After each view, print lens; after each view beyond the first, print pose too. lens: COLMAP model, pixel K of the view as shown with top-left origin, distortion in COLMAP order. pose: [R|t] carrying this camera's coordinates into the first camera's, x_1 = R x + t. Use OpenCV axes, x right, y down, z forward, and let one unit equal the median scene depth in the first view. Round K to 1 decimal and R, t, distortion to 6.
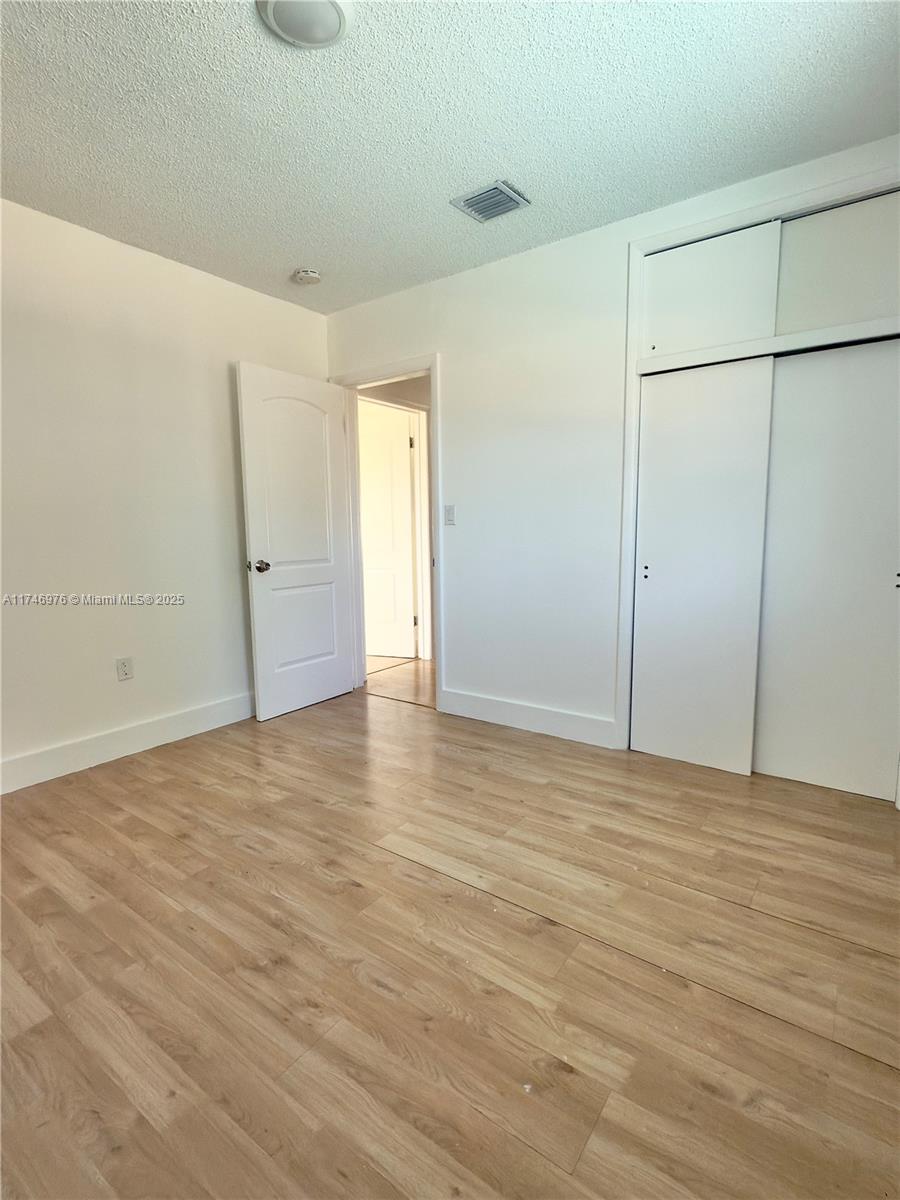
lens RADIAL K [[585.0, 0, 450.0], [0, 585.0, 600.0], [0, 0, 1]] dist [0.000046, -0.000161]
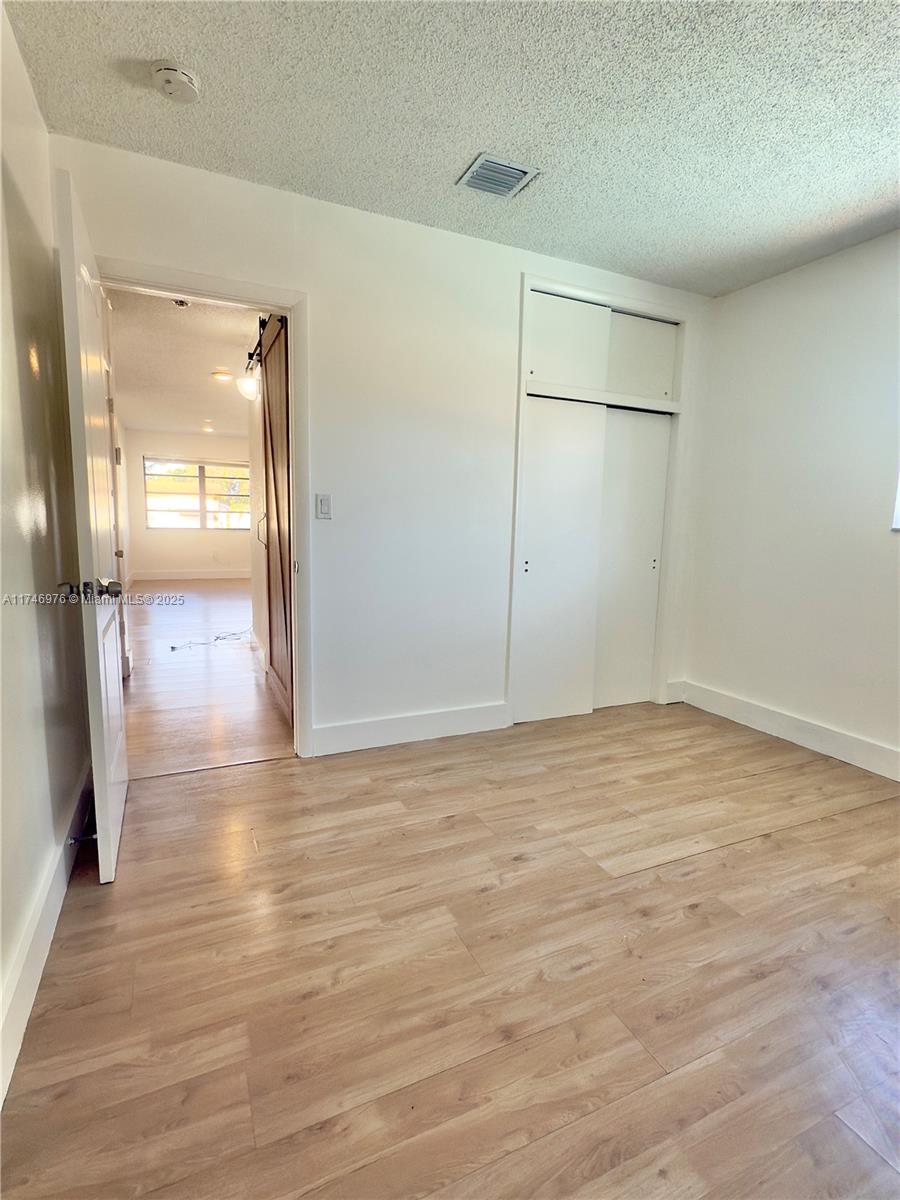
lens RADIAL K [[585.0, 0, 450.0], [0, 585.0, 600.0], [0, 0, 1]] dist [0.000046, -0.000161]
pose [[0.487223, -0.093706, 0.868236, -0.931649], [0.081833, 0.994751, 0.061438, -0.081501], [-0.869435, 0.041117, 0.492333, 0.705757]]
